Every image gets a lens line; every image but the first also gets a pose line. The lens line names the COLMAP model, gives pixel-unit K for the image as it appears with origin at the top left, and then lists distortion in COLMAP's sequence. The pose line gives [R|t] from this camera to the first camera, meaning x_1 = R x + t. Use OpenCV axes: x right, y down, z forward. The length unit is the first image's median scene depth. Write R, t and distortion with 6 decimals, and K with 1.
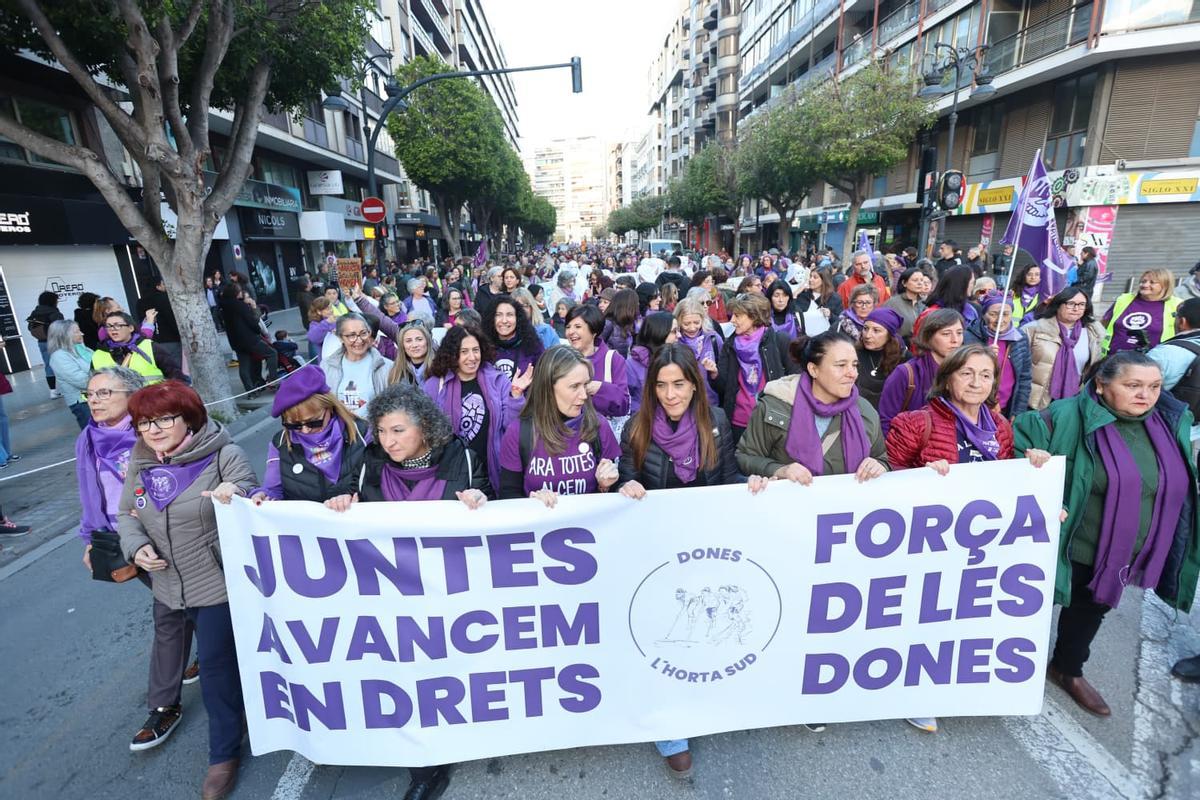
lens RADIAL K [[560.5, 0, 597.9], [0, 560.5, 395.2], [0, 0, 1]] dist [-0.001344, 0.001129]
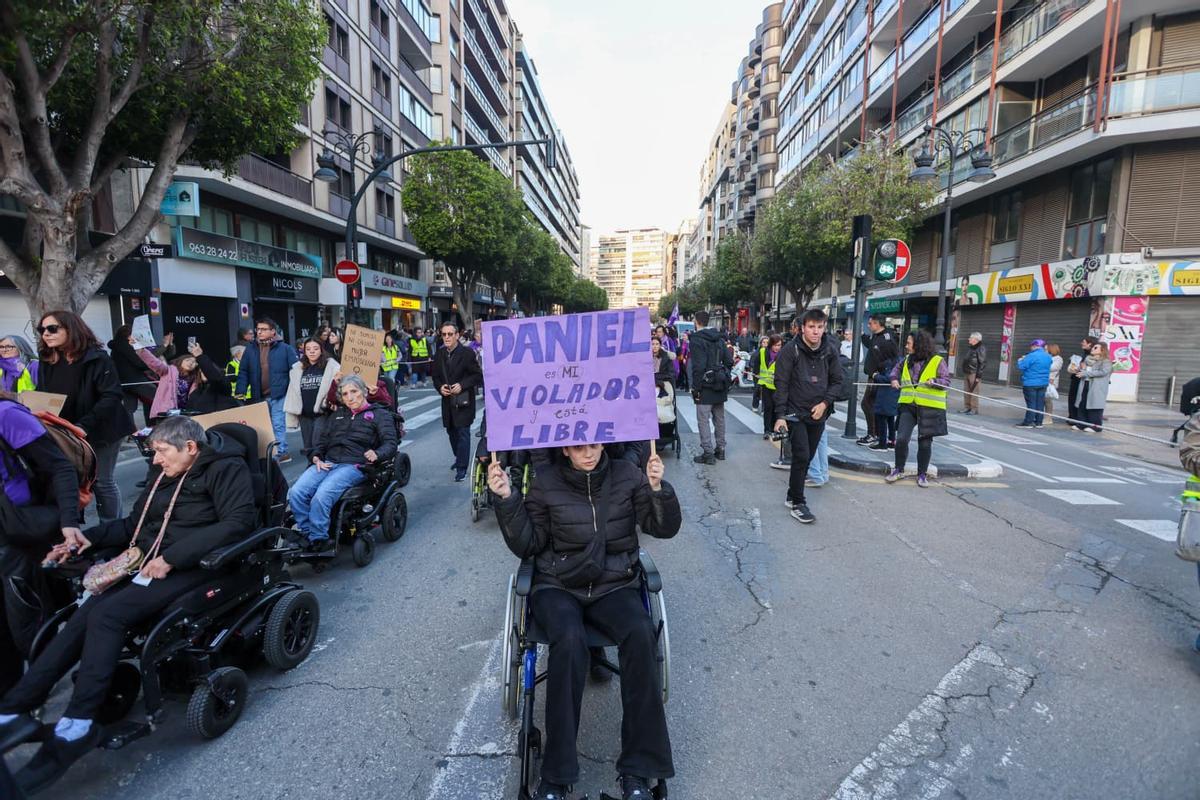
lens RADIAL K [[560.5, 0, 597.9], [0, 560.5, 395.2], [0, 0, 1]] dist [-0.001344, 0.001129]
pose [[0.993376, 0.055130, -0.100821, 0.116423], [-0.069076, 0.987664, -0.140531, 0.002668], [0.091829, 0.146565, 0.984930, 0.046399]]
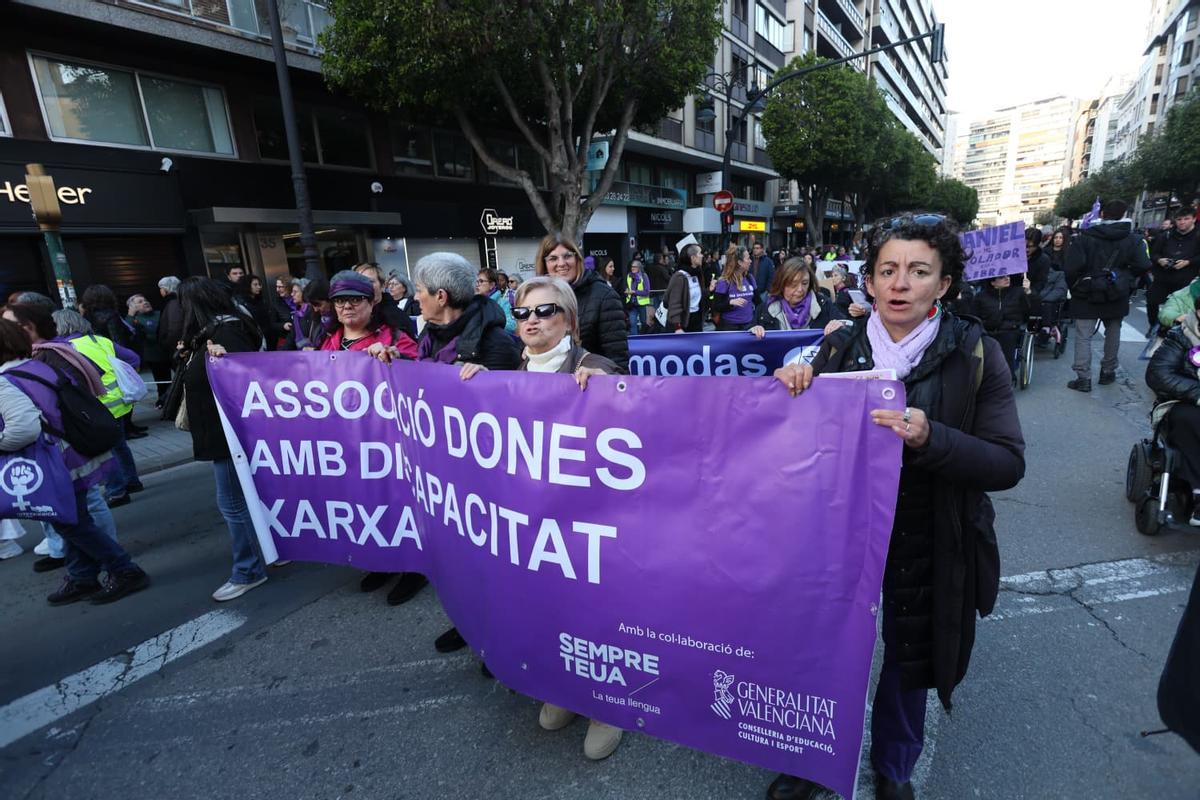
lens RADIAL K [[558.1, 0, 603.7], [0, 558.1, 392.1], [0, 0, 1]] dist [-0.000632, 0.001119]
pose [[0.791691, 0.133029, -0.596261, 0.105027], [-0.131906, 0.990204, 0.045781, 0.031363], [0.596511, 0.042406, 0.801484, -0.048621]]
